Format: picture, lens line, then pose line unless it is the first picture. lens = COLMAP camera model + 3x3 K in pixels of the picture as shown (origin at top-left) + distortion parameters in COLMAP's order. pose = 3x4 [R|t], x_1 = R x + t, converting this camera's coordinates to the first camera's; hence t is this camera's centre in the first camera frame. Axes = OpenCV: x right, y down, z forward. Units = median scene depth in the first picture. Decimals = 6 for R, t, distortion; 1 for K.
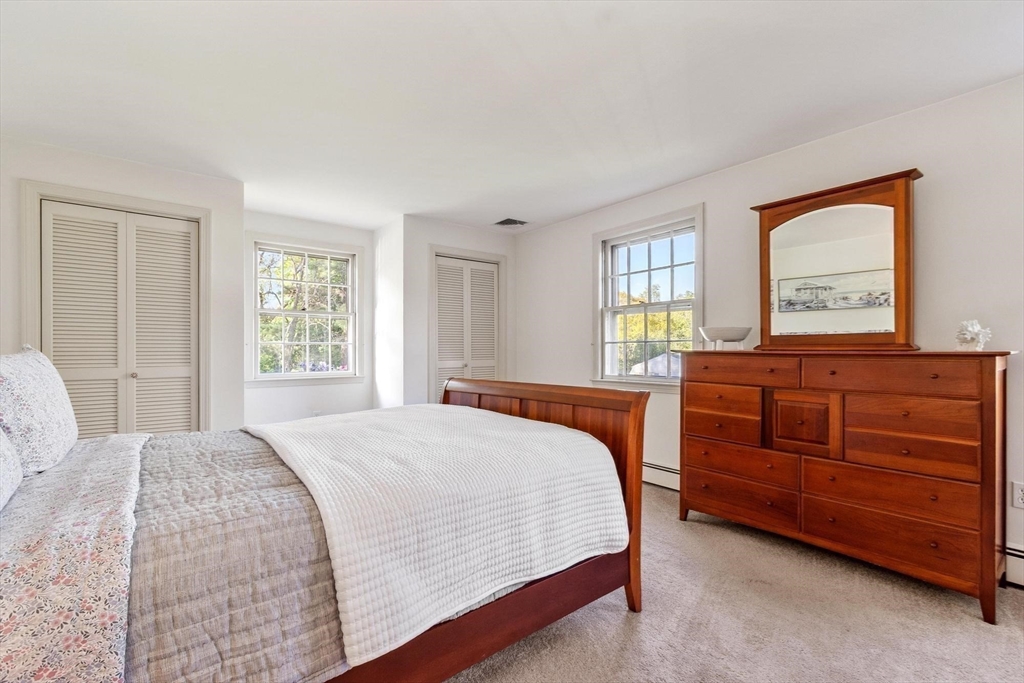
lens RADIAL K [[446.0, 0, 515.1], [0, 446.0, 342.7], [0, 0, 1]] dist [0.000381, 0.000184]
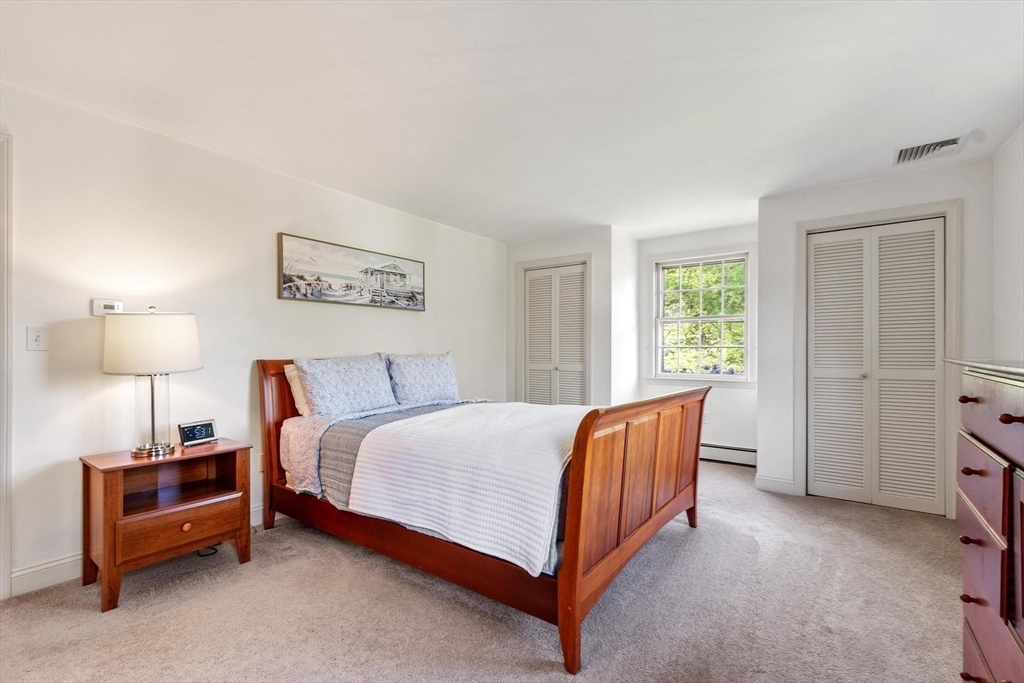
lens RADIAL K [[446.0, 0, 515.1], [0, 446.0, 342.7], [0, 0, 1]] dist [0.000381, 0.000184]
pose [[0.275035, -0.016545, -0.961292, 0.608043], [0.012383, 0.999830, -0.013666, 0.000559], [0.961355, -0.008145, 0.275193, 0.391239]]
